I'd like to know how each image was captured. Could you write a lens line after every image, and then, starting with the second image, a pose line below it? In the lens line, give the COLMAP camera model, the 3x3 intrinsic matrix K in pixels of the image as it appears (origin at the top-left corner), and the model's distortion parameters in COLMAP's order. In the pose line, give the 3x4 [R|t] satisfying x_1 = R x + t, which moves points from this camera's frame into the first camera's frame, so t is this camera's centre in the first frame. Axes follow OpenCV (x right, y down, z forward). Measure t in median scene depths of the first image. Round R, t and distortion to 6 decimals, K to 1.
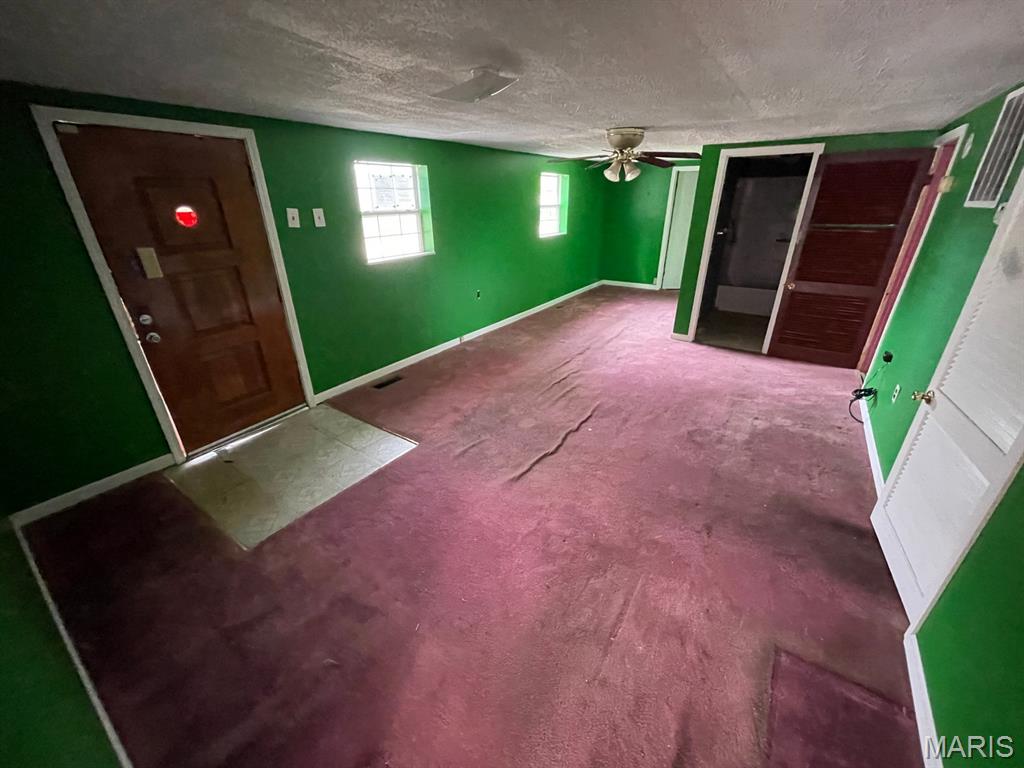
lens RADIAL K [[412.8, 0, 512.7], [0, 412.8, 385.5], [0, 0, 1]] dist [-0.001519, -0.000081]
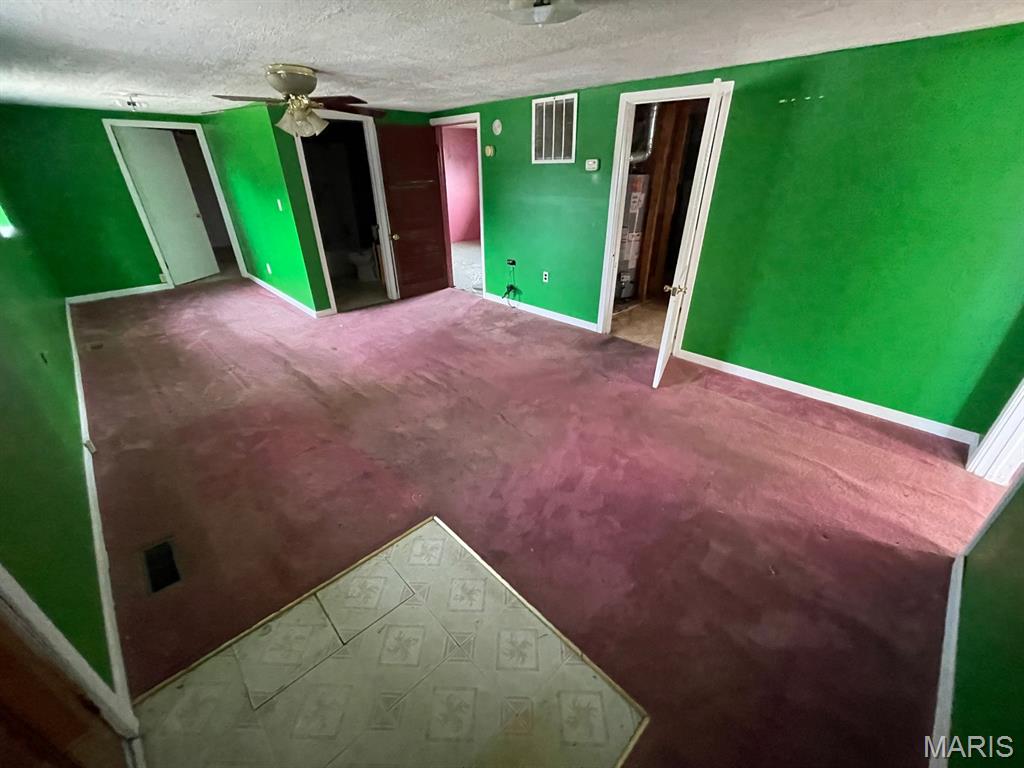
lens RADIAL K [[412.8, 0, 509.6], [0, 412.8, 388.9], [0, 0, 1]] dist [-0.001519, -0.000081]
pose [[0.196046, -0.464457, 0.863624, -0.476003], [0.410904, 0.838572, 0.357707, -0.158537], [-0.890351, 0.284739, 0.355246, 0.391581]]
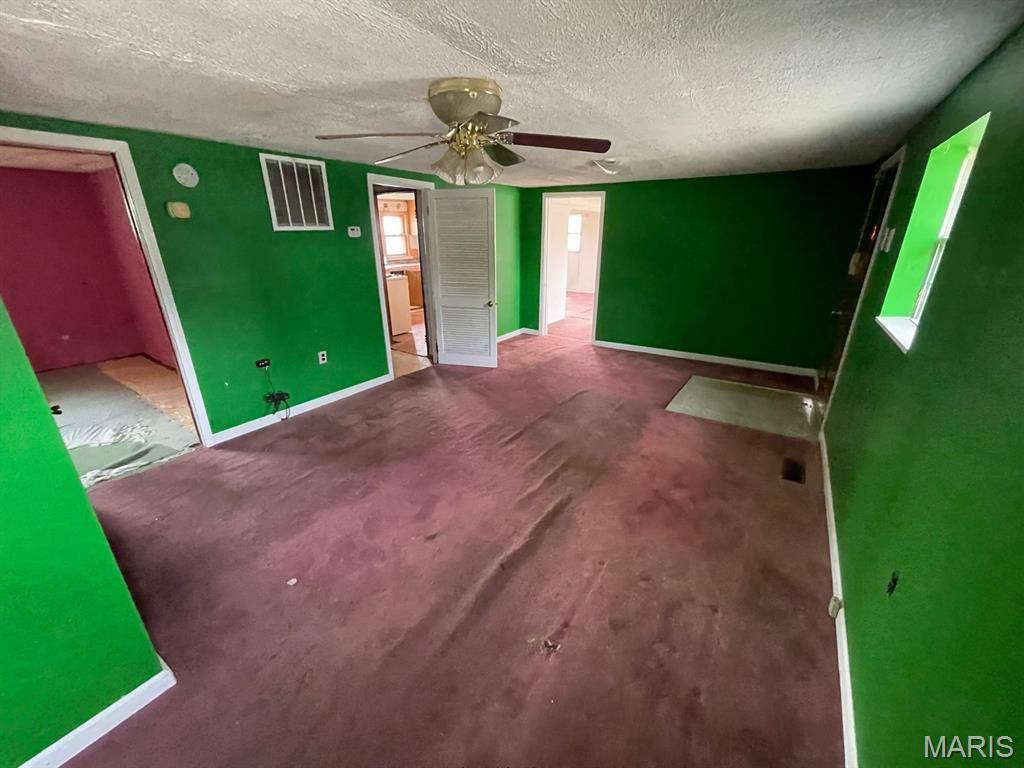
lens RADIAL K [[412.8, 0, 510.0], [0, 412.8, 384.4], [0, 0, 1]] dist [-0.001519, -0.000081]
pose [[-0.999926, 0.008902, -0.008266, 0.171604], [0.000478, 0.708718, 0.705492, -0.549541], [0.012138, 0.705436, -0.708670, 1.241664]]
